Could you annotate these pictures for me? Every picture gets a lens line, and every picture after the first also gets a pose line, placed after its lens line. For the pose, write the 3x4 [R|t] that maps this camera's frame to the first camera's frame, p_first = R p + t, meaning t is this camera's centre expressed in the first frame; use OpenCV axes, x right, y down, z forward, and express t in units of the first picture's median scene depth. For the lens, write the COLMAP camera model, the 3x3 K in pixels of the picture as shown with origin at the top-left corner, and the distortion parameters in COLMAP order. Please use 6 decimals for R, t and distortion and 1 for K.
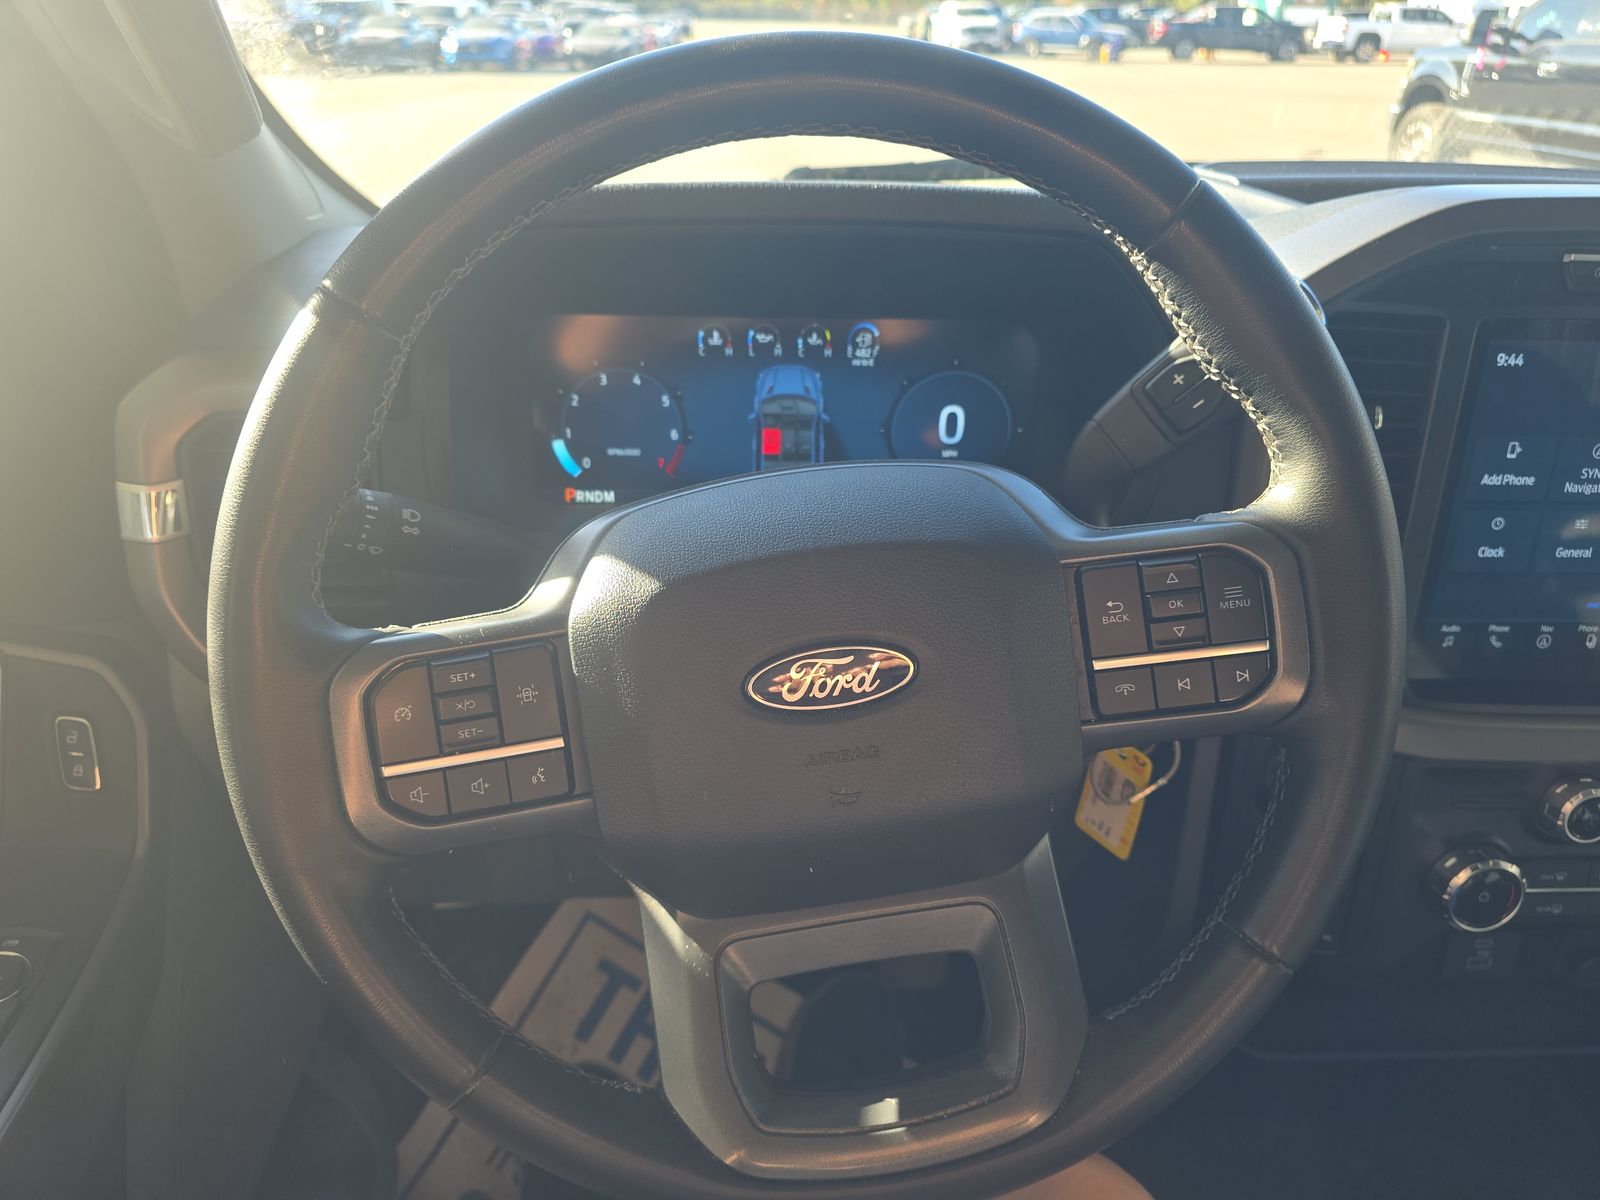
lens RADIAL K [[1081.8, 0, 788.7], [0, 1081.8, 600.4], [0, 0, 1]] dist [0.048525, -0.035663]
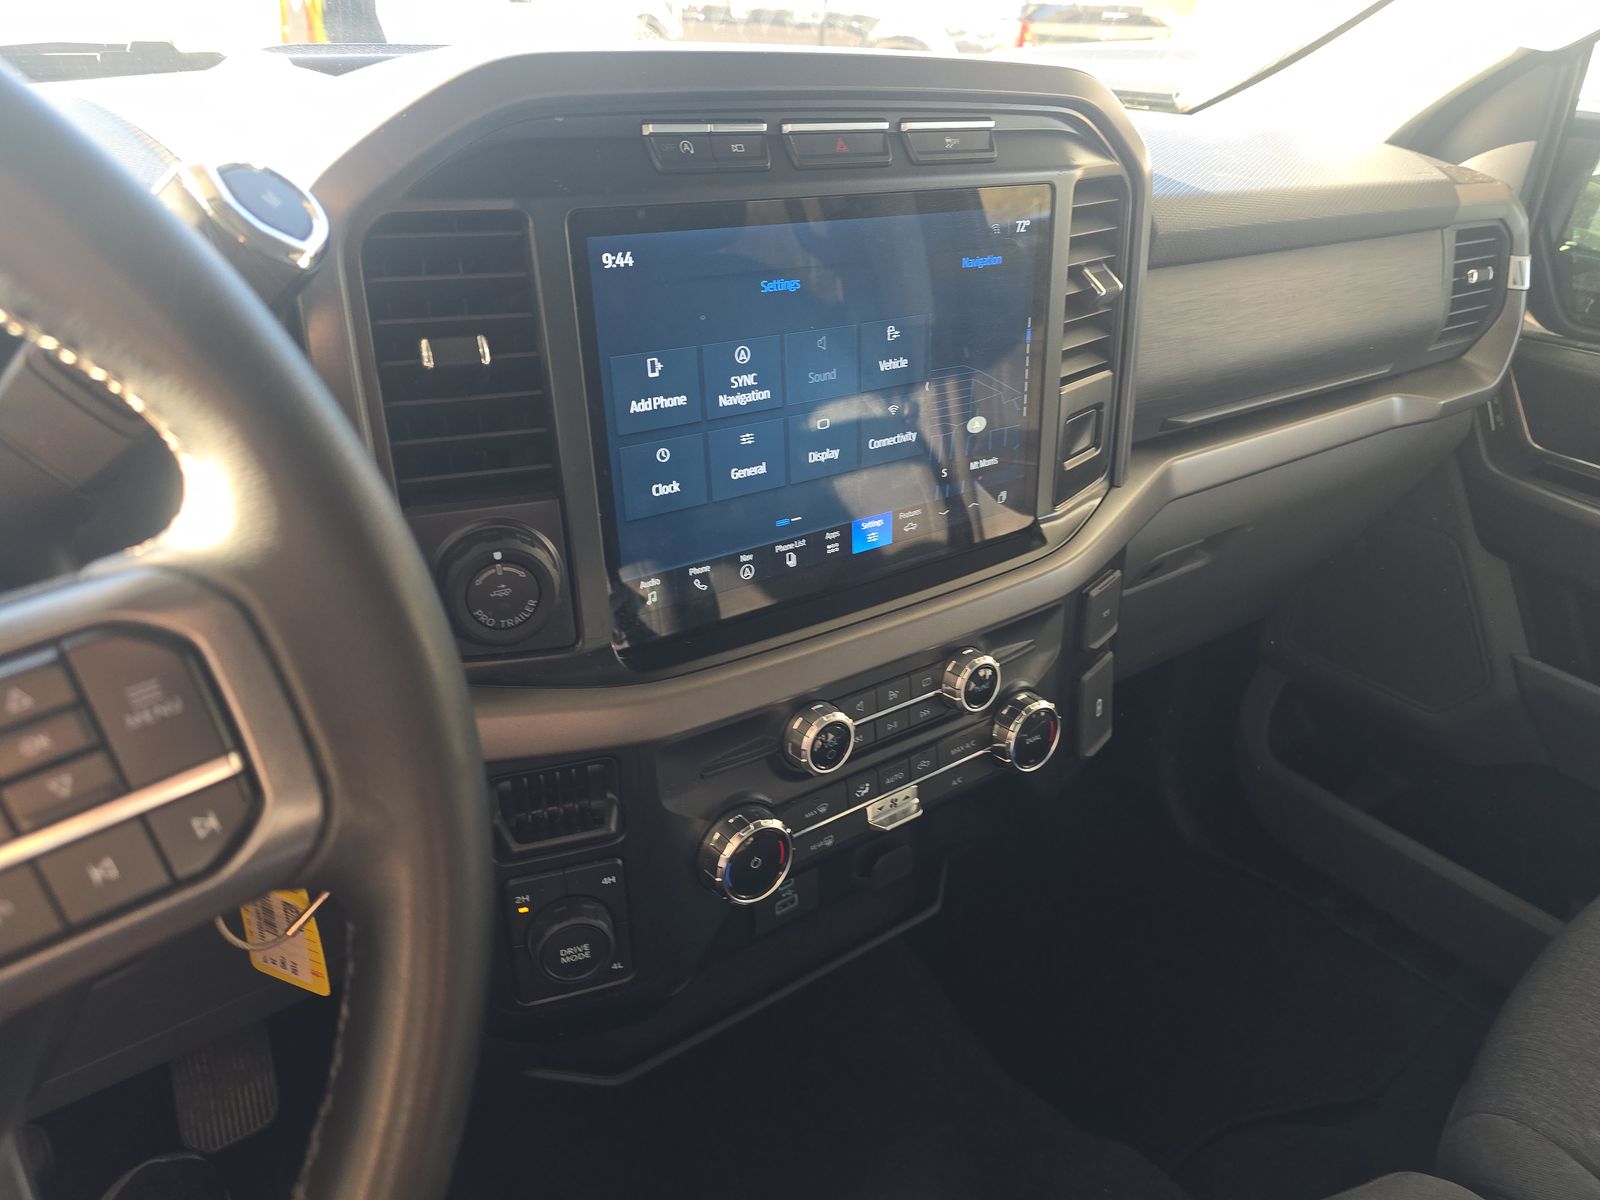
lens RADIAL K [[1081.8, 0, 797.6], [0, 1081.8, 598.8], [0, 0, 1]] dist [0.048525, -0.035663]
pose [[0.836390, -0.244812, 0.490428, 0.296948], [0.219483, 0.969439, 0.109612, -0.031247], [-0.502274, 0.015962, 0.864561, 0.222972]]
